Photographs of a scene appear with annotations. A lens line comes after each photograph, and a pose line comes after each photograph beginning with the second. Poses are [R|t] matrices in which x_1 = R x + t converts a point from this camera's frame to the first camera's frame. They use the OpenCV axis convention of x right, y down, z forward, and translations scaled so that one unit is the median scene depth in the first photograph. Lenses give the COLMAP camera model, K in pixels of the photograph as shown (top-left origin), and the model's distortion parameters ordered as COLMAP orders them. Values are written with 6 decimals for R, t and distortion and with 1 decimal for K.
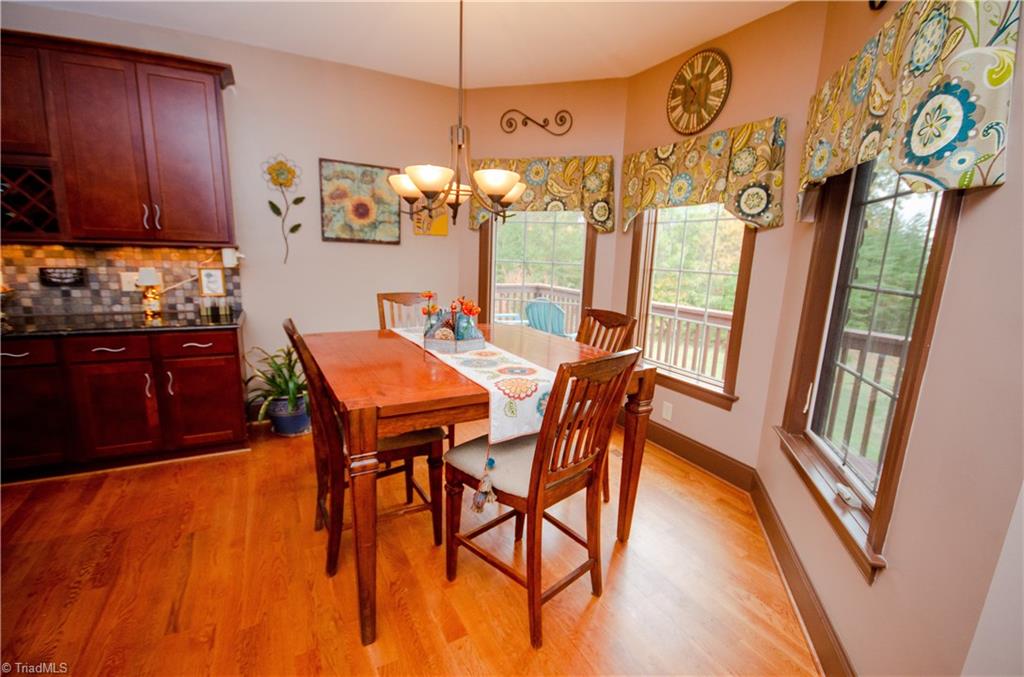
lens RADIAL K [[448.0, 0, 515.2], [0, 448.0, 343.6], [0, 0, 1]] dist [-0.003093, -0.000487]
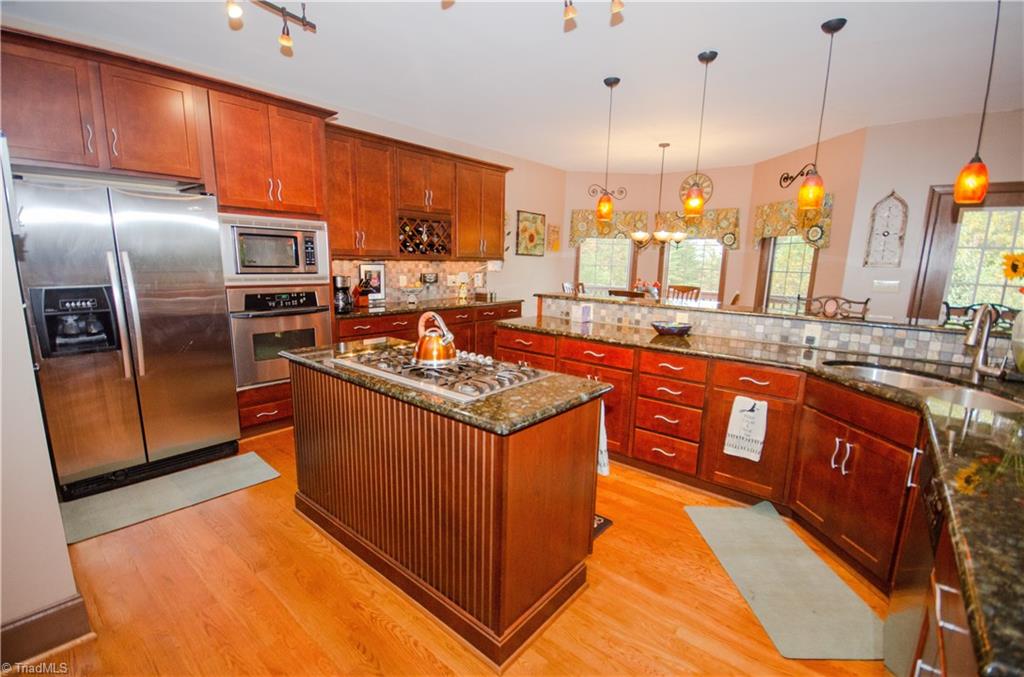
lens RADIAL K [[448.0, 0, 515.2], [0, 448.0, 343.6], [0, 0, 1]] dist [-0.003093, -0.000487]
pose [[0.926970, -0.084098, 0.365587, -1.323145], [0.085408, 0.996266, 0.012620, 0.113859], [-0.365284, 0.019525, 0.930691, -0.767655]]
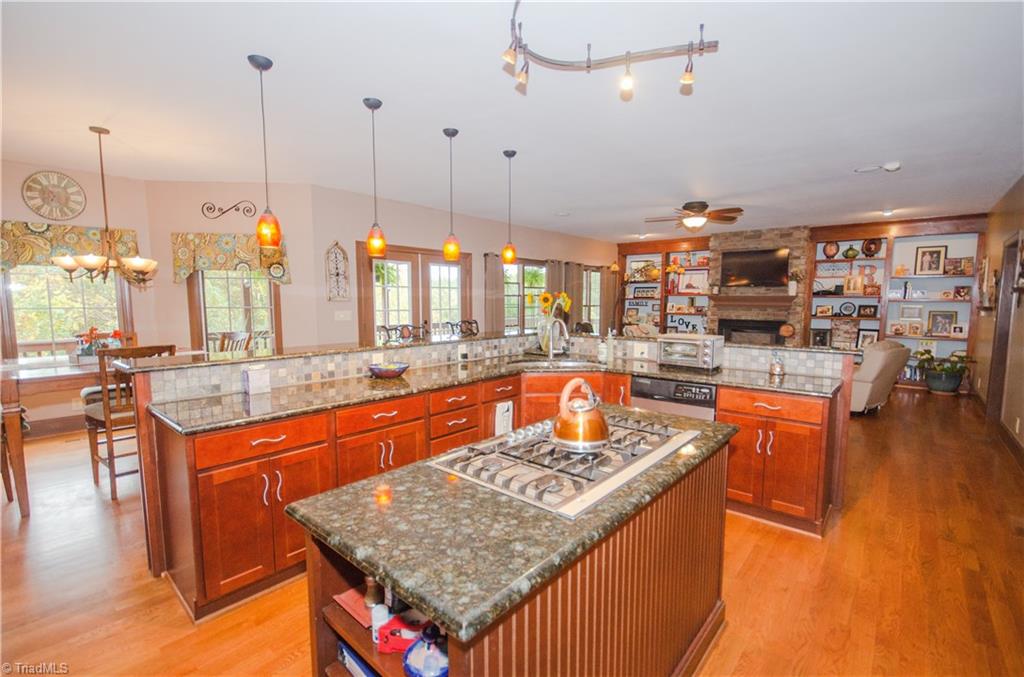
lens RADIAL K [[448.0, 0, 515.2], [0, 448.0, 343.6], [0, 0, 1]] dist [-0.003093, -0.000487]
pose [[-0.356003, -0.128059, 0.925669, -1.633083], [0.170585, 0.965017, 0.199107, -0.089475], [-0.918783, 0.228788, -0.321703, 0.129392]]
